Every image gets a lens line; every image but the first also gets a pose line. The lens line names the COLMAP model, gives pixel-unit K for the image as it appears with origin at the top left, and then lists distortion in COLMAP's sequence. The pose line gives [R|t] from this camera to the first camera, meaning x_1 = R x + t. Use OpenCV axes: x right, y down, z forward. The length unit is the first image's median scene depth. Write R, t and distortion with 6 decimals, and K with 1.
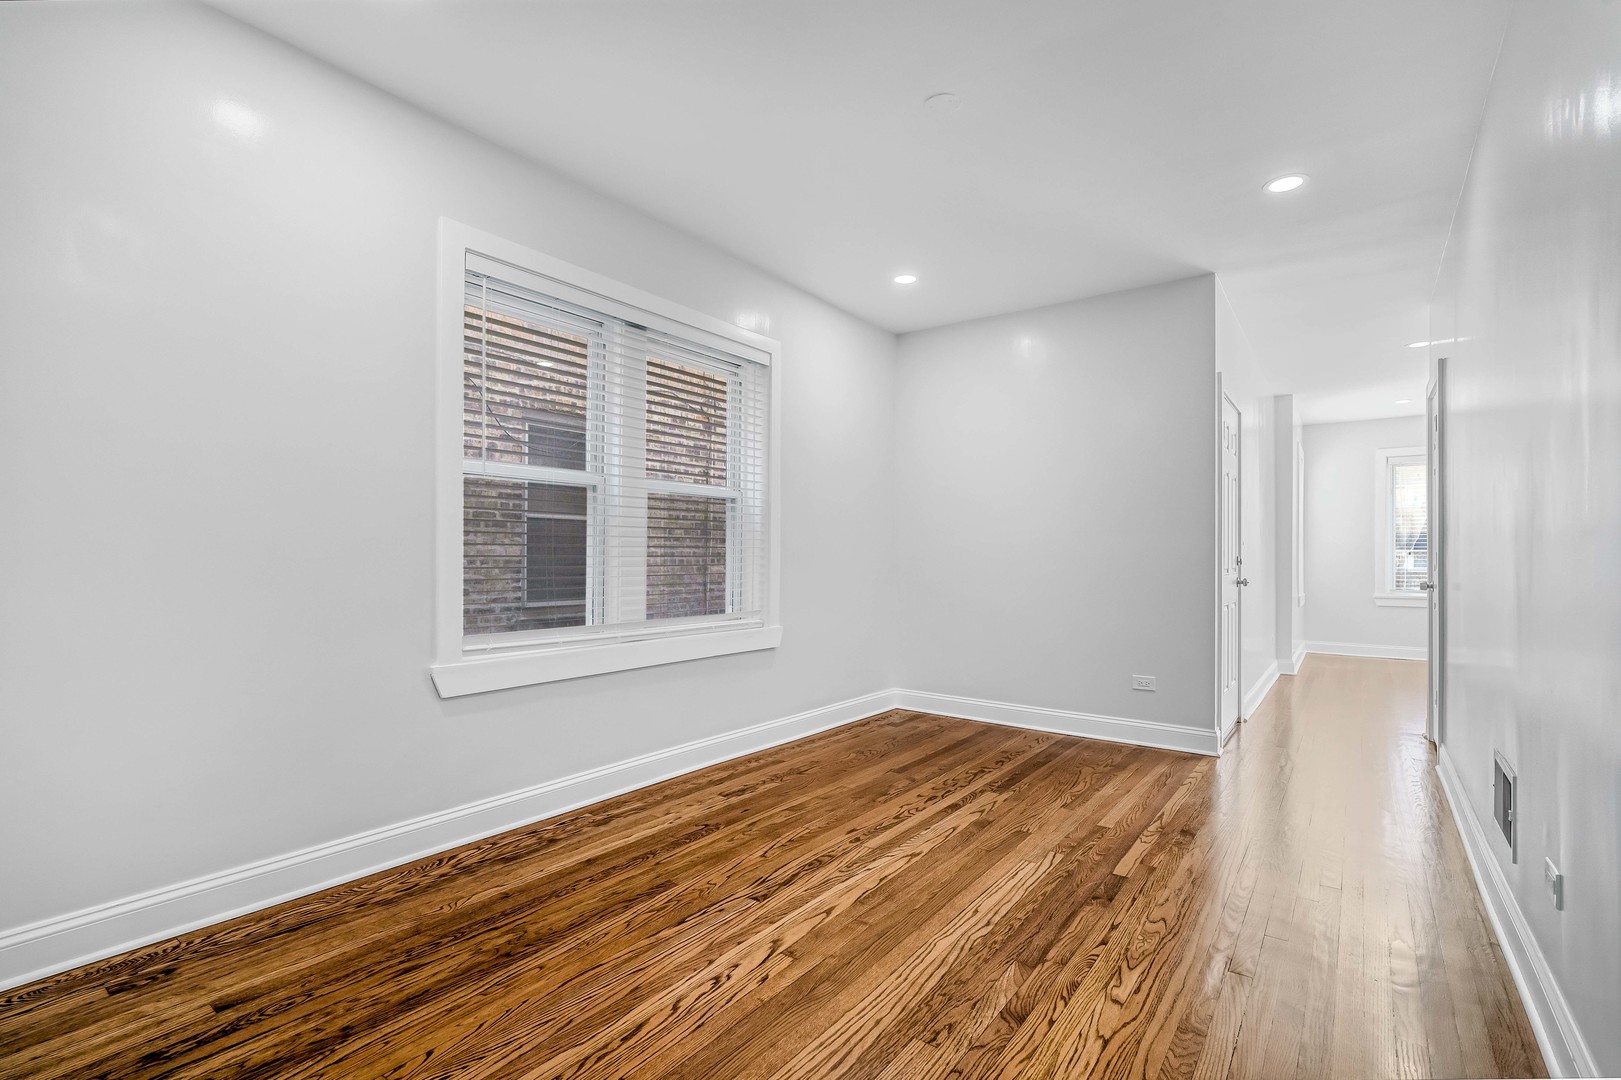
lens RADIAL K [[742.7, 0, 797.0], [0, 742.7, 540.1], [0, 0, 1]] dist [-0.009293, 0.001882]
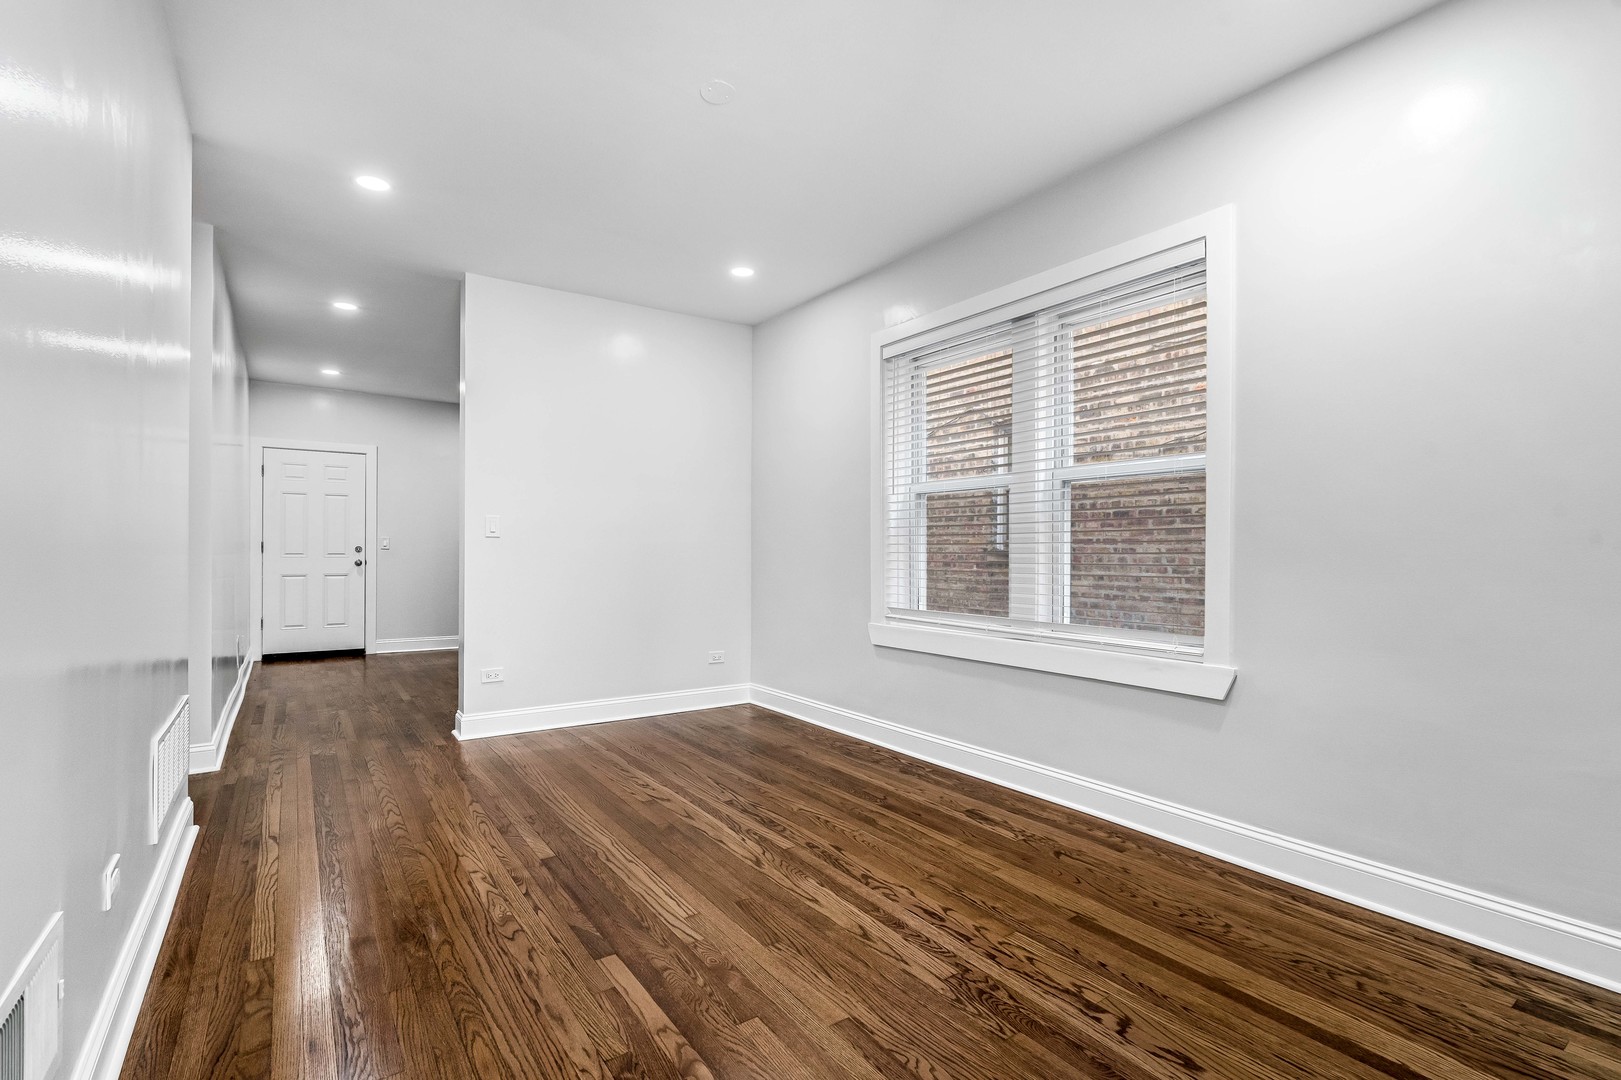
lens RADIAL K [[742.7, 0, 810.8], [0, 742.7, 533.3], [0, 0, 1]] dist [-0.009293, 0.001882]
pose [[-0.302730, -0.030281, -0.952595, 0.914852], [0.013317, 0.999263, -0.035997, 0.031464], [0.952983, -0.023583, -0.302104, 1.179167]]
